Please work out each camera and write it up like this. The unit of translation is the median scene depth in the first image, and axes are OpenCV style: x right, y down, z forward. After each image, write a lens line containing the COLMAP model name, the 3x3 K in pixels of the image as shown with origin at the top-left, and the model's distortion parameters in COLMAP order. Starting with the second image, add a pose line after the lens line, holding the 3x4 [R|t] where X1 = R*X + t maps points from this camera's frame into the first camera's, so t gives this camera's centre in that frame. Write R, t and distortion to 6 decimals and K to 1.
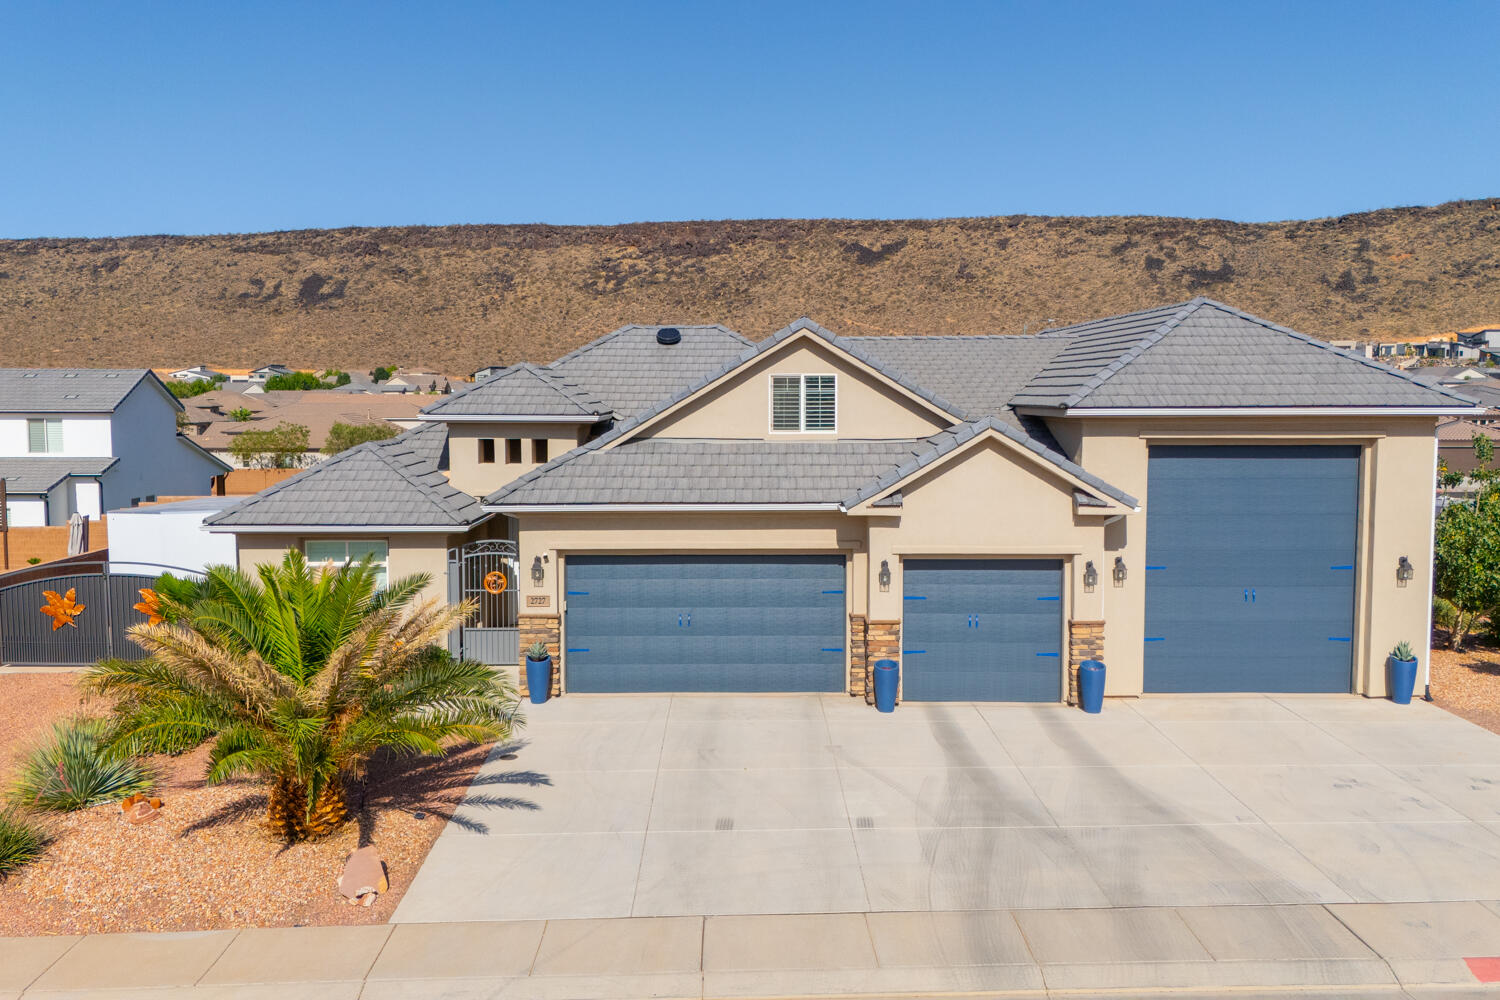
lens RADIAL K [[1267.1, 0, 752.6], [0, 1267.1, 499.0], [0, 0, 1]] dist [0.071553, -0.051889]
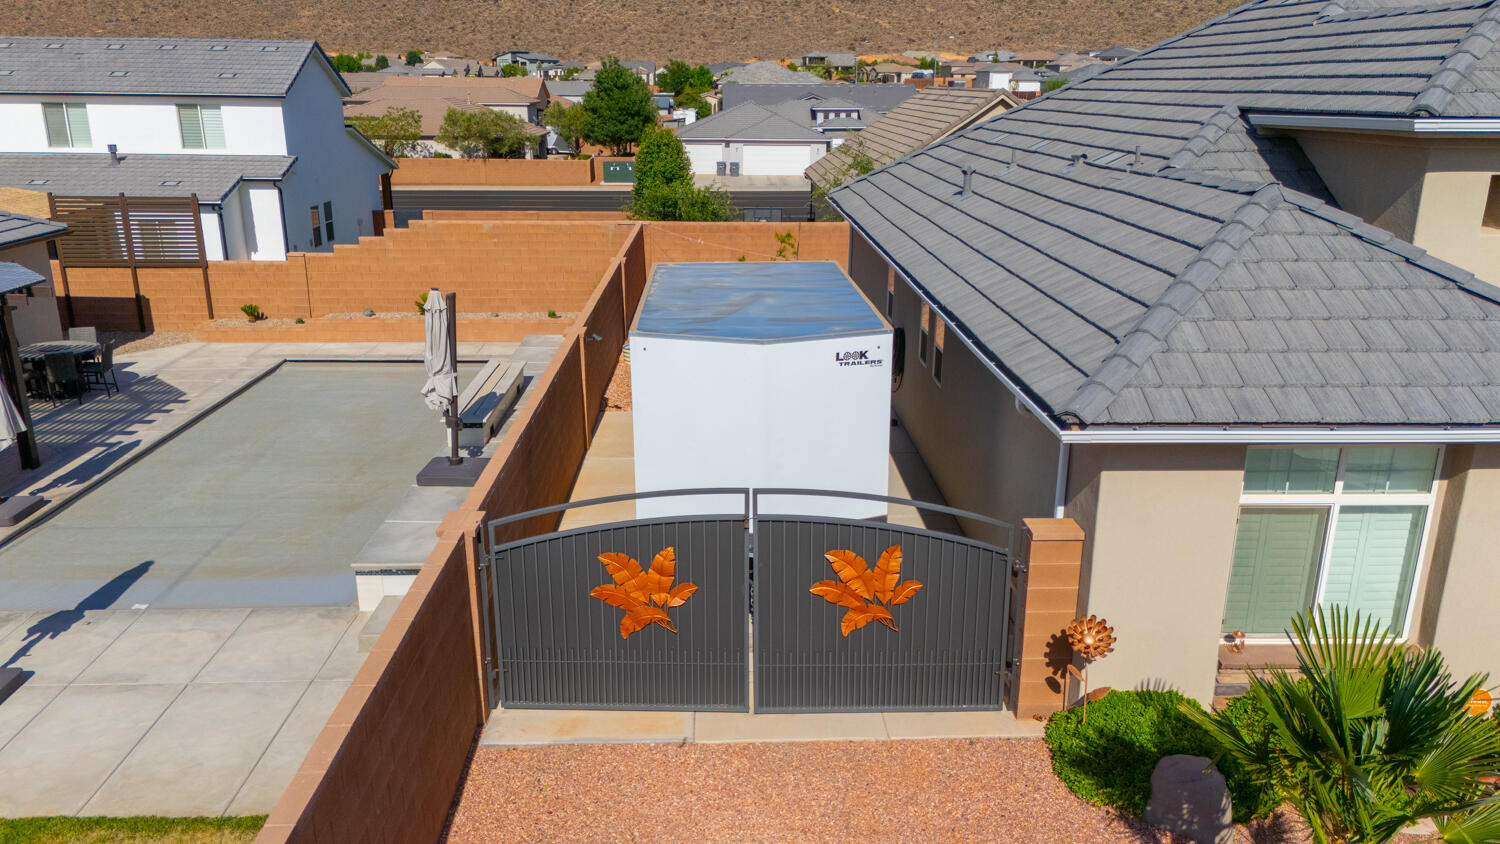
lens RADIAL K [[1096.0, 0, 762.3], [0, 1096.0, 413.5], [0, 0, 1]] dist [0.046066, -0.018153]
pose [[0.999710, -0.000590, 0.024092, -0.473348], [-0.004475, 0.977772, 0.209622, -0.045873], [-0.023680, -0.209669, 0.977486, 0.614298]]
